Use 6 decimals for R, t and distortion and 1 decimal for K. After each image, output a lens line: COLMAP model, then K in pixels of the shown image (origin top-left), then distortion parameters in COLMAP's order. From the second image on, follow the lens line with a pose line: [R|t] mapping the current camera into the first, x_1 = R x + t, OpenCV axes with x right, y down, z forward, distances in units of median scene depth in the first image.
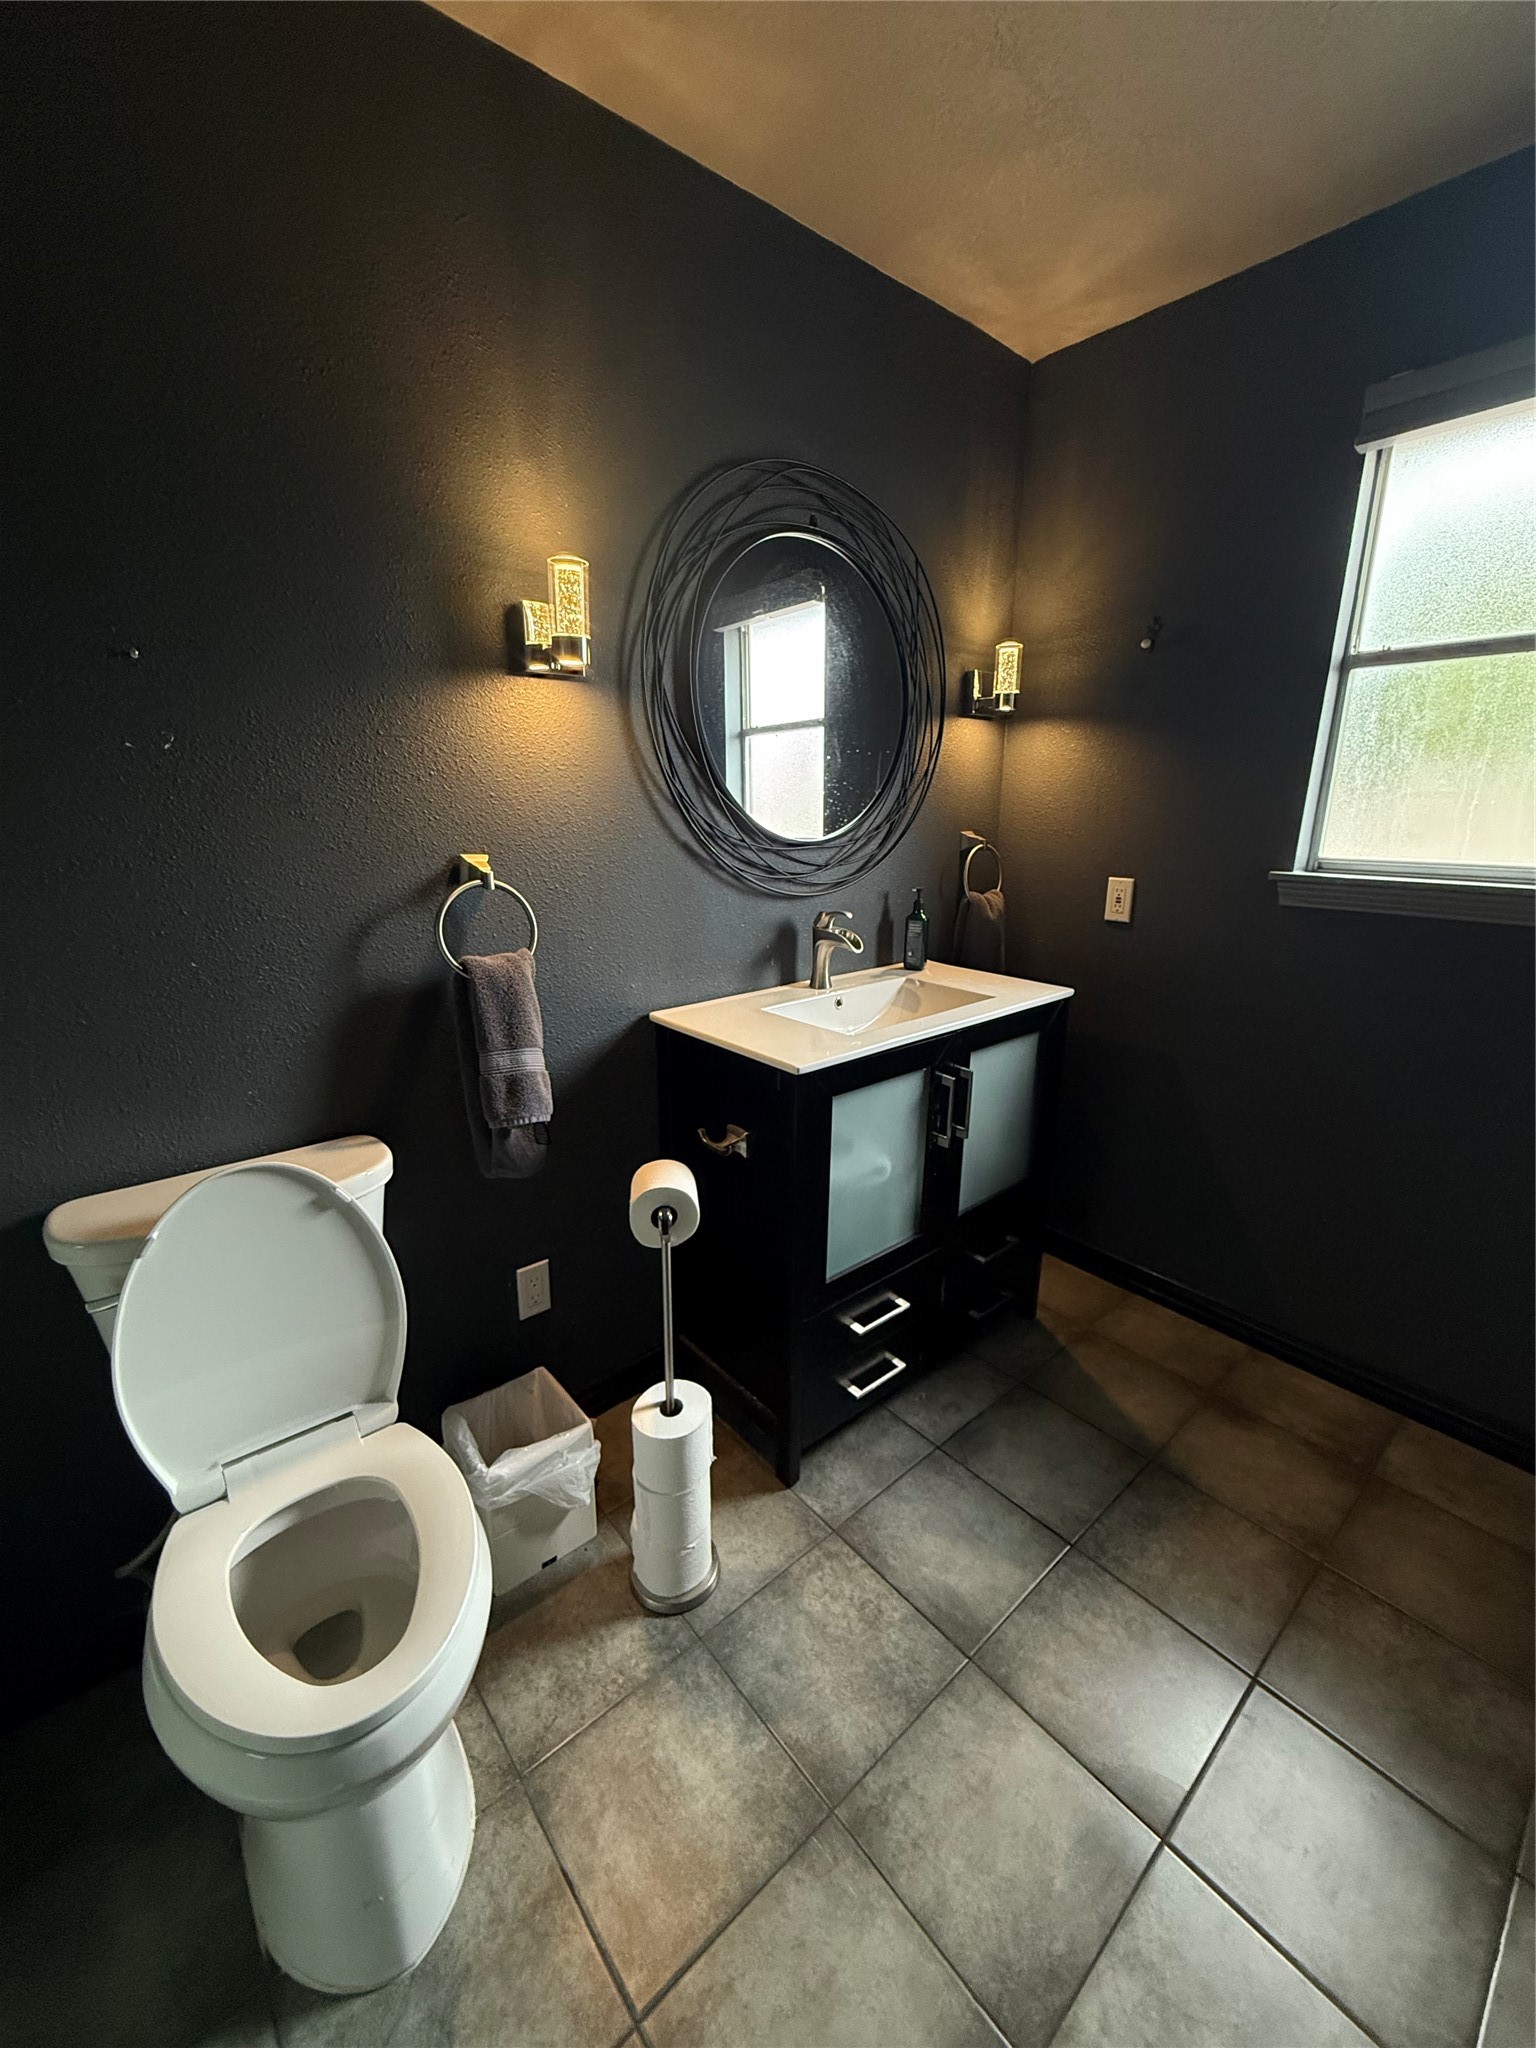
lens RADIAL K [[814.6, 0, 768.0], [0, 814.6, 1024.0], [0, 0, 1]] dist [0.000120, 0.000391]
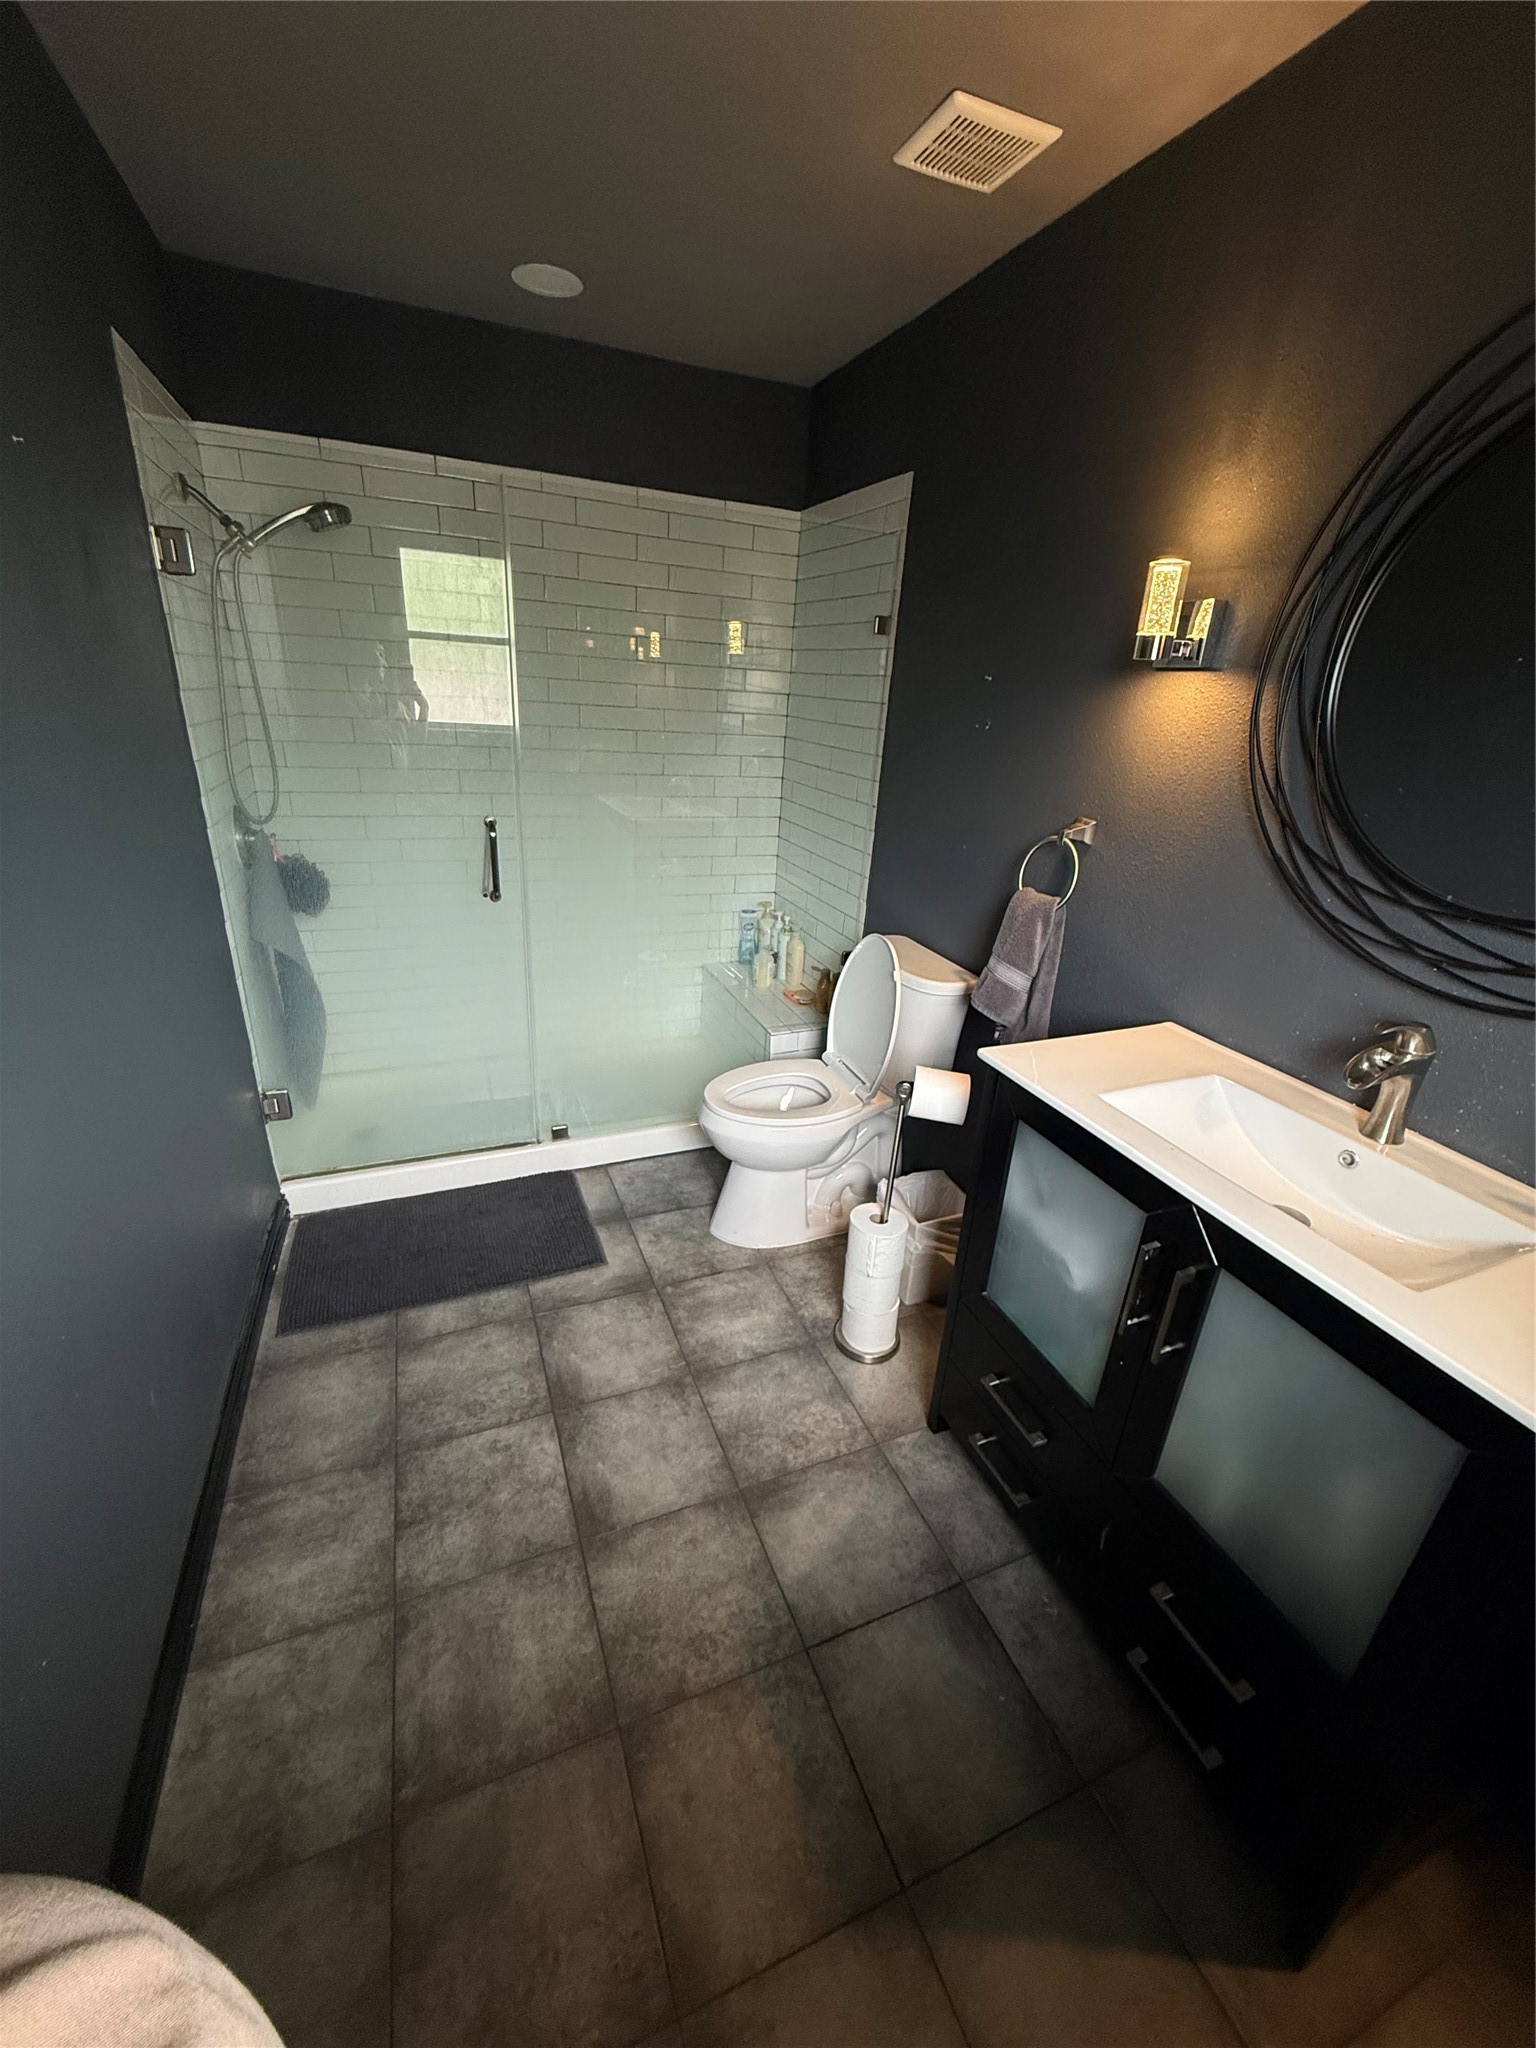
lens RADIAL K [[814.6, 0, 768.0], [0, 814.6, 1024.0], [0, 0, 1]] dist [0.000120, 0.000391]
pose [[-0.307450, 0.343879, -0.887255, 1.032814], [-0.314864, 0.843129, 0.435883, -0.338853], [0.897962, 0.413377, -0.150945, 0.896432]]
